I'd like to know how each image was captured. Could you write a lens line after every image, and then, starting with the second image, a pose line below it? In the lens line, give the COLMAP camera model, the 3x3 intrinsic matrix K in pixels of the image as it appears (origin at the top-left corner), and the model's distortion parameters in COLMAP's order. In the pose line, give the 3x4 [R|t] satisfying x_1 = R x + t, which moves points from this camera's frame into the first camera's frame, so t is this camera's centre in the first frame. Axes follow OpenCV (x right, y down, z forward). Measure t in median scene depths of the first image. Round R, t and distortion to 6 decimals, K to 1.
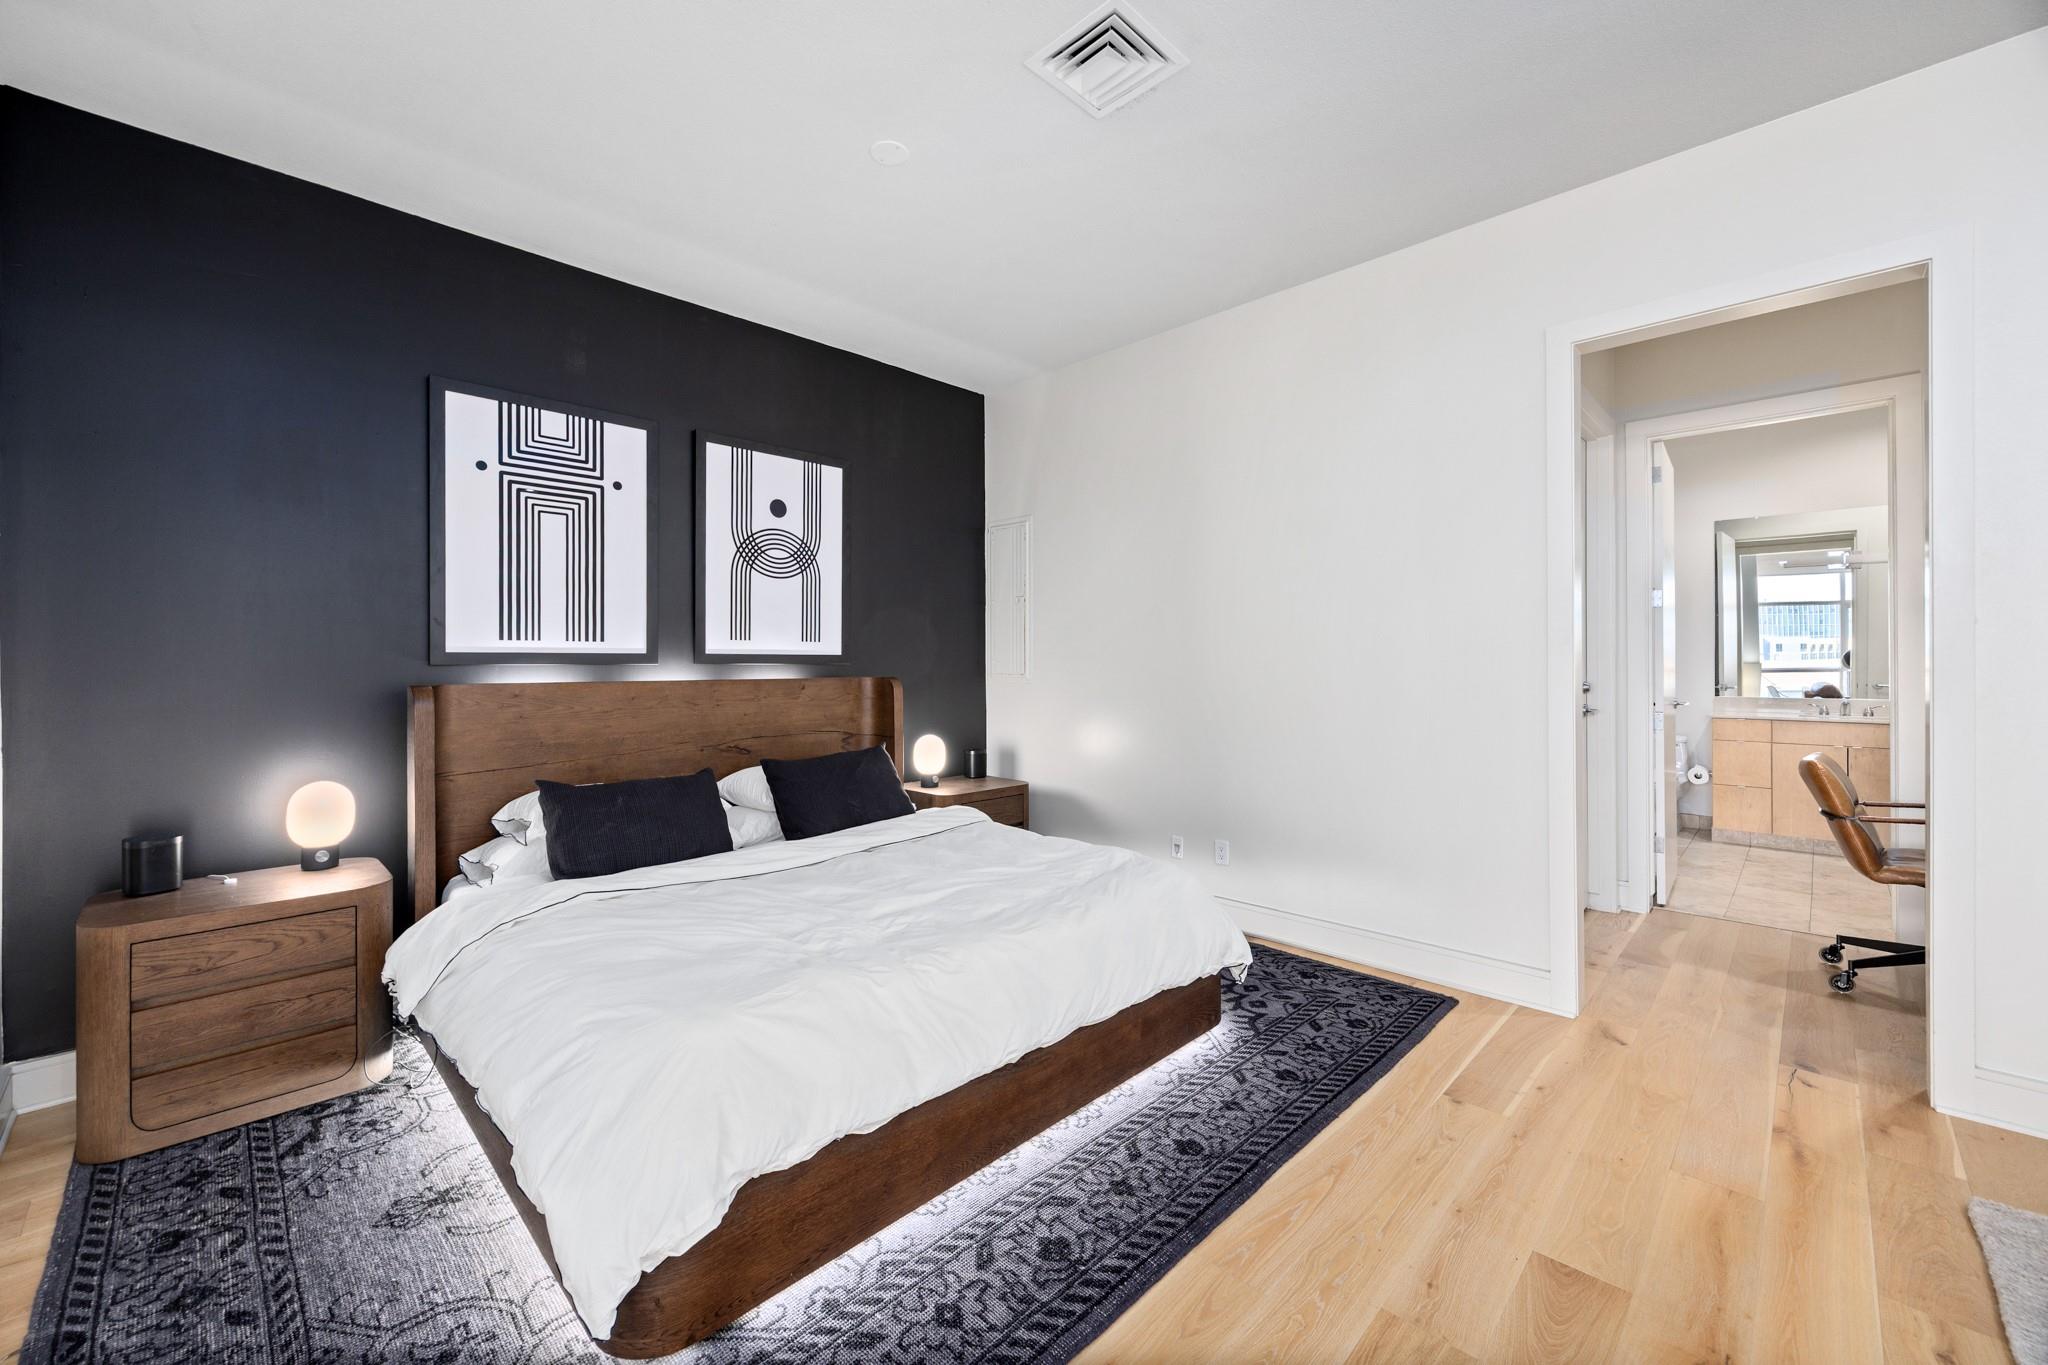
lens RADIAL K [[811.7, 0, 1020.7], [0, 811.7, 660.0], [0, 0, 1]] dist [0.002680, 0.000138]
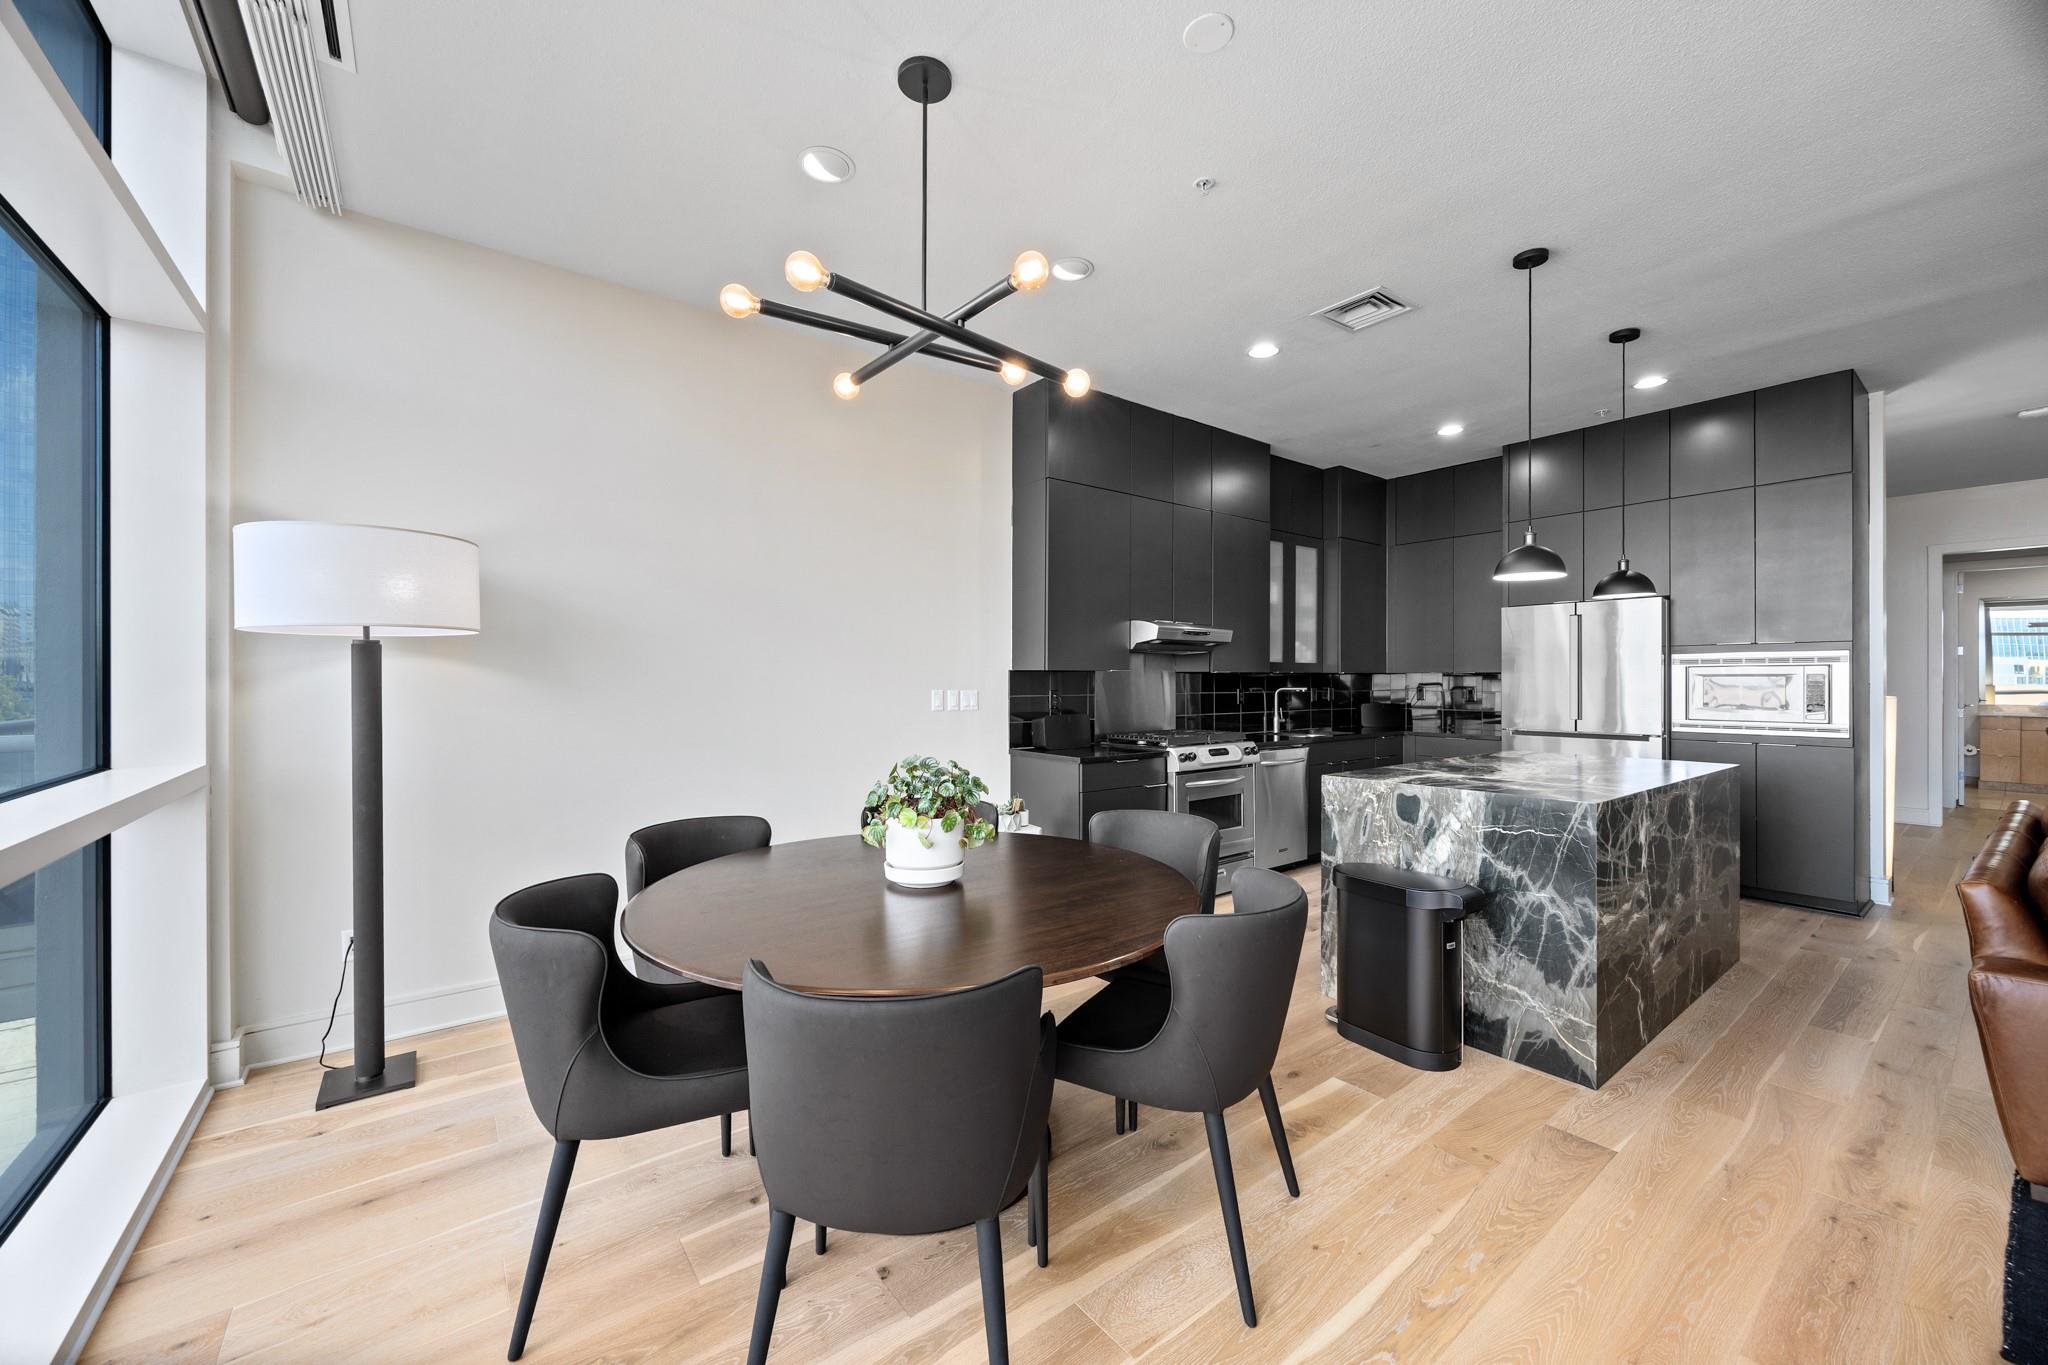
lens RADIAL K [[780.1, 0, 1022.0], [0, 780.1, 683.1], [0, 0, 1]] dist [-0.000061, -0.000088]
pose [[0.989917, 0.005381, -0.141543, -1.490494], [-0.004710, 0.999976, 0.005069, 0.006018], [0.141567, -0.004351, 0.989919, -1.483590]]
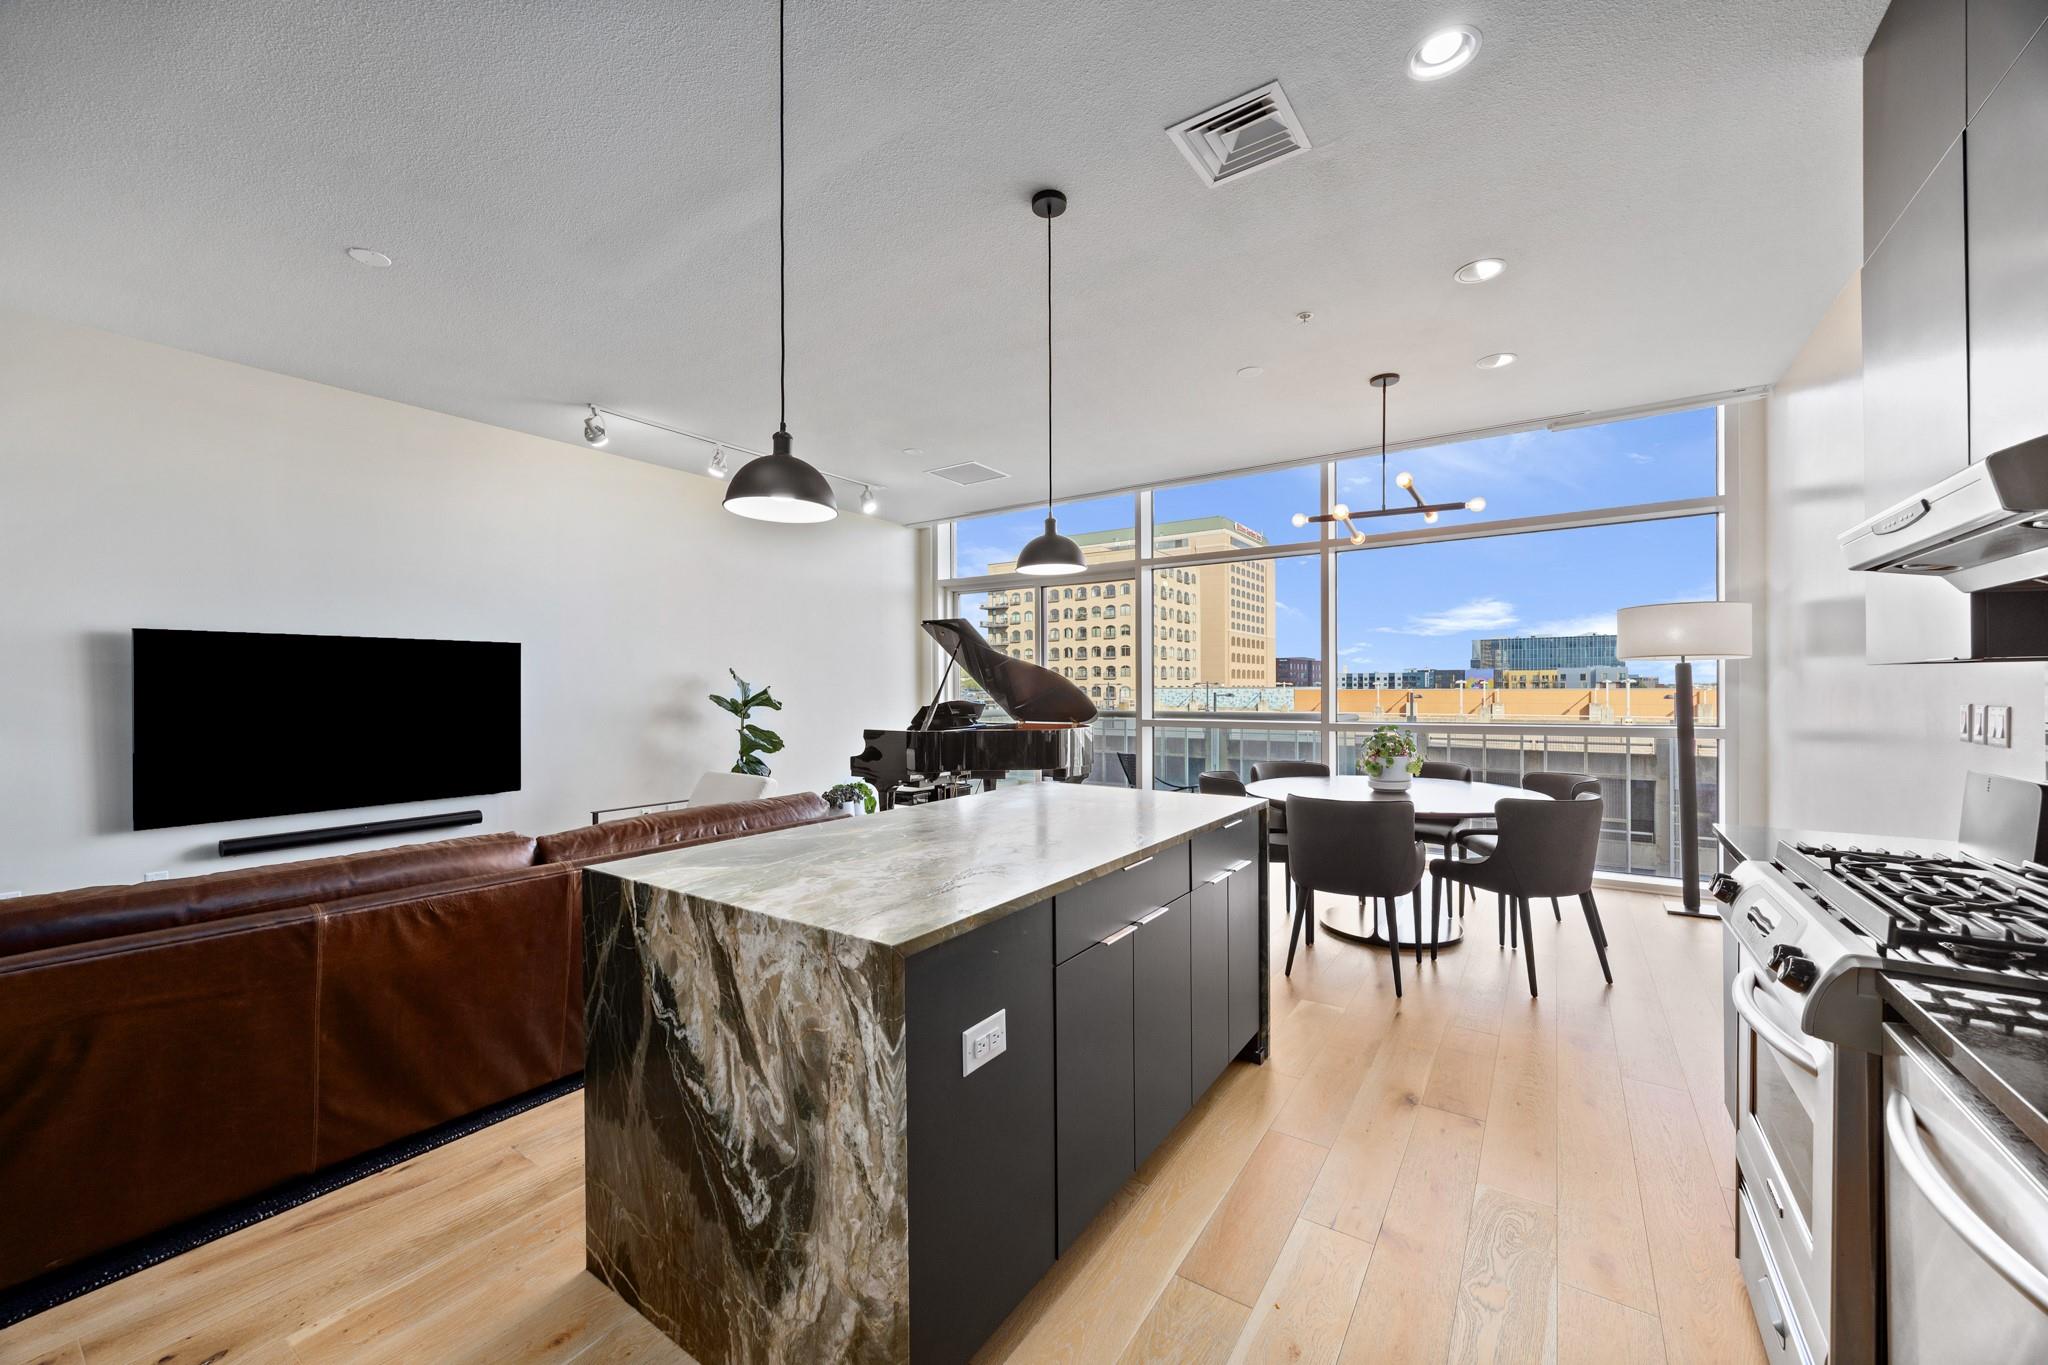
lens RADIAL K [[780.1, 0, 1022.0], [0, 780.1, 683.1], [0, 0, 1]] dist [-0.000061, -0.000088]
pose [[-0.984674, 0.008182, -0.174214, -0.869649], [0.009076, 0.999949, -0.004333, 0.000735], [0.174170, -0.005848, -0.984698, 0.248313]]
